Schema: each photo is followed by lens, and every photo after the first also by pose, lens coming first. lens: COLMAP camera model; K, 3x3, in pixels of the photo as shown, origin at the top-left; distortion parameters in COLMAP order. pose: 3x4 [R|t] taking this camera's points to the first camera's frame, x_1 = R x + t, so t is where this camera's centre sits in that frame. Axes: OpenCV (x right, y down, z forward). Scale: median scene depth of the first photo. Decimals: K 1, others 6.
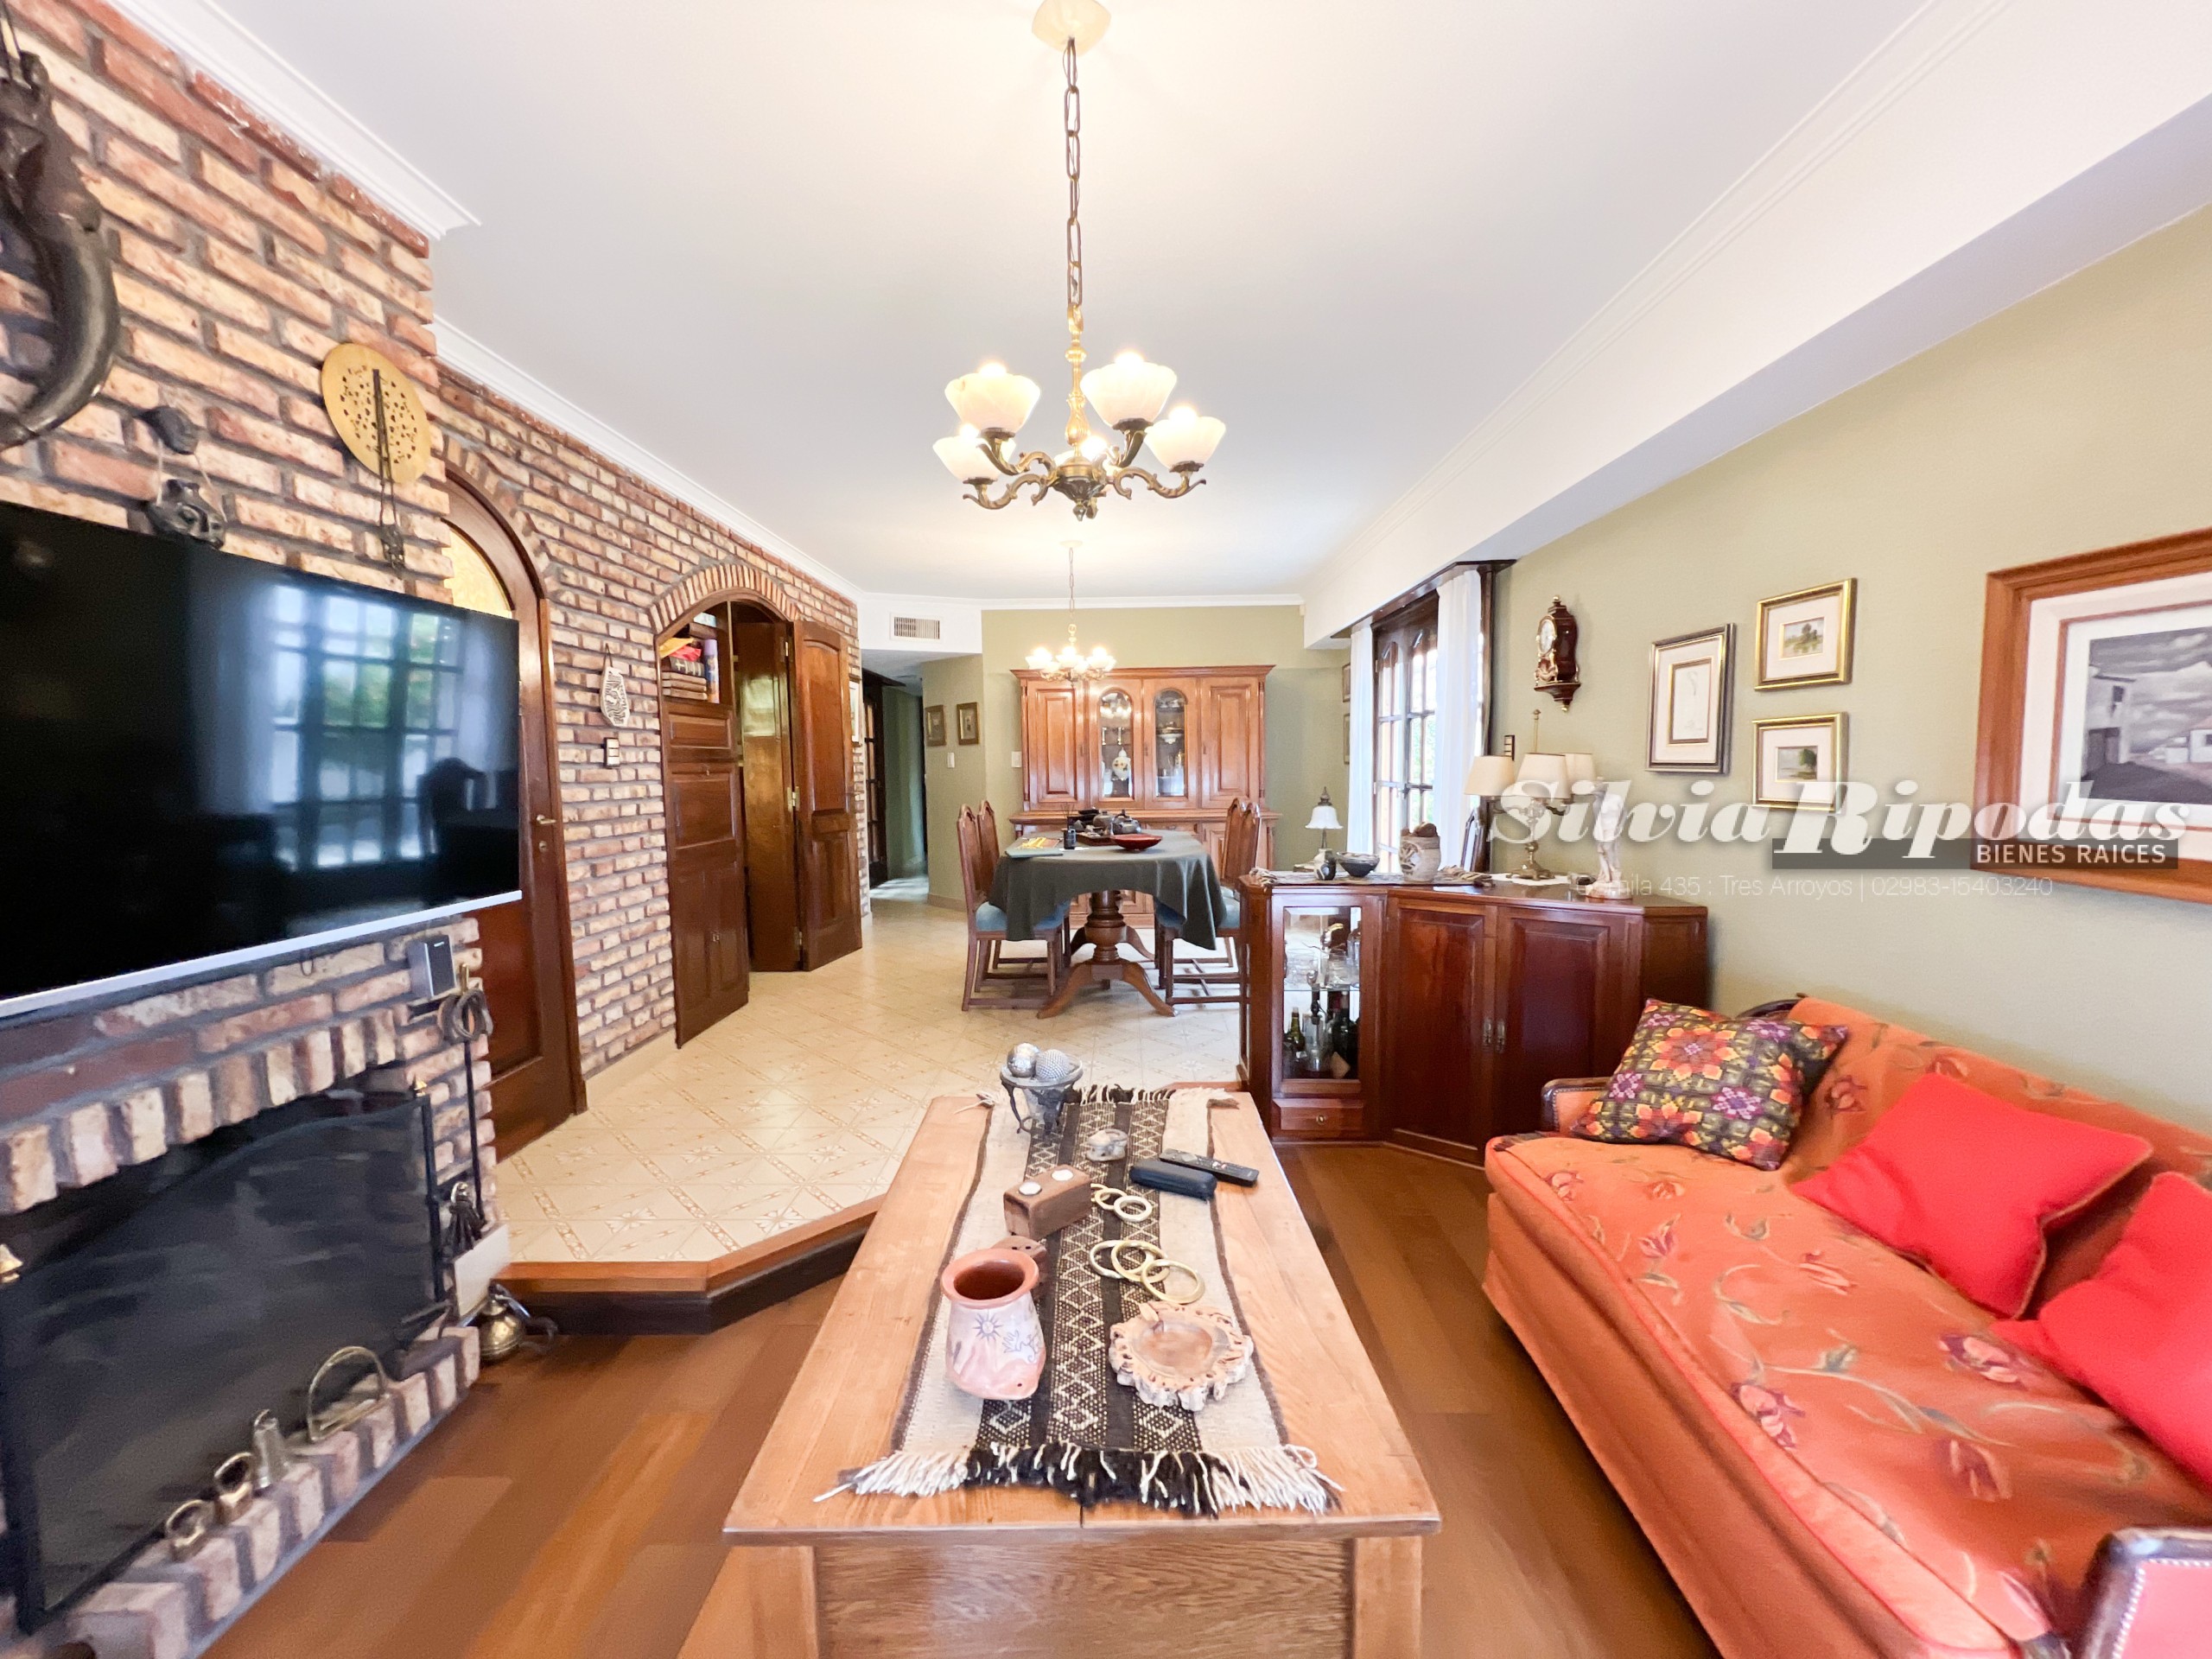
lens RADIAL K [[883.5, 0, 1108.2], [0, 883.5, 830.4], [0, 0, 1]] dist [-0.000453, 0.000028]
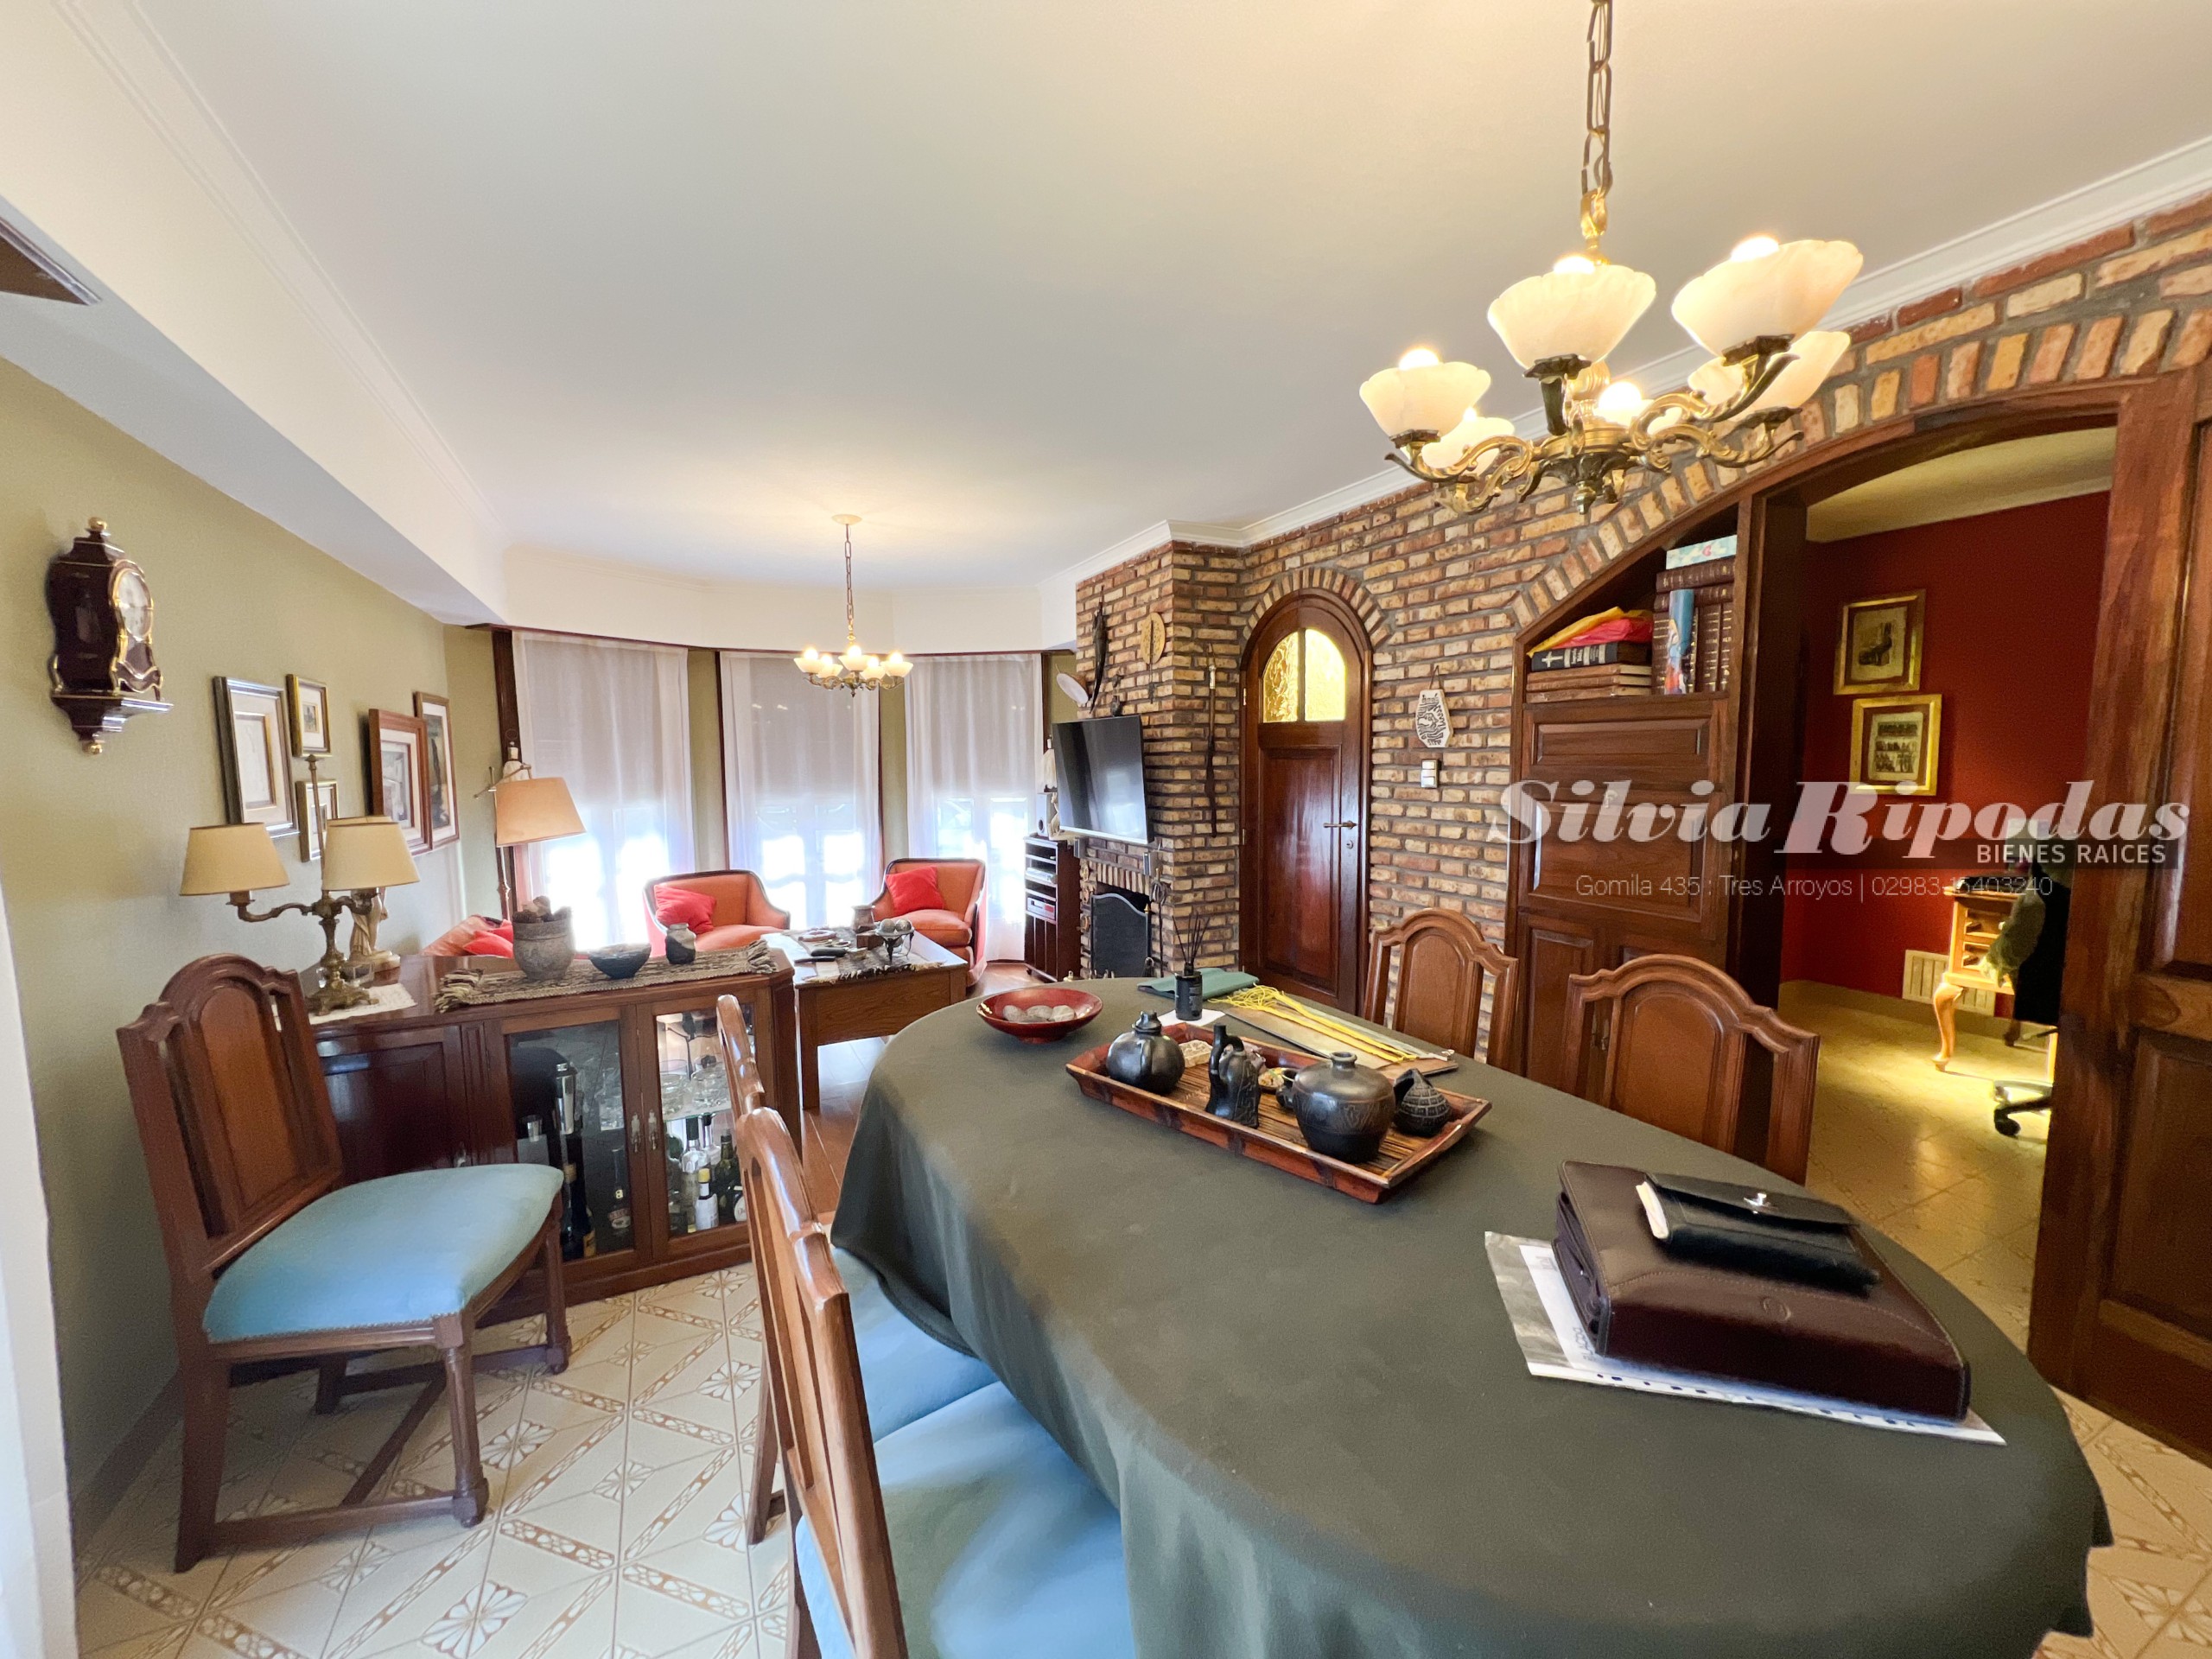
lens RADIAL K [[883.5, 0, 1102.7], [0, 883.5, 841.4], [0, 0, 1]] dist [-0.000453, 0.000028]
pose [[-0.891337, 0.067570, -0.448277, 0.255655], [-0.012422, 0.984818, 0.173144, -0.192358], [0.453171, 0.159899, -0.876966, 1.826259]]
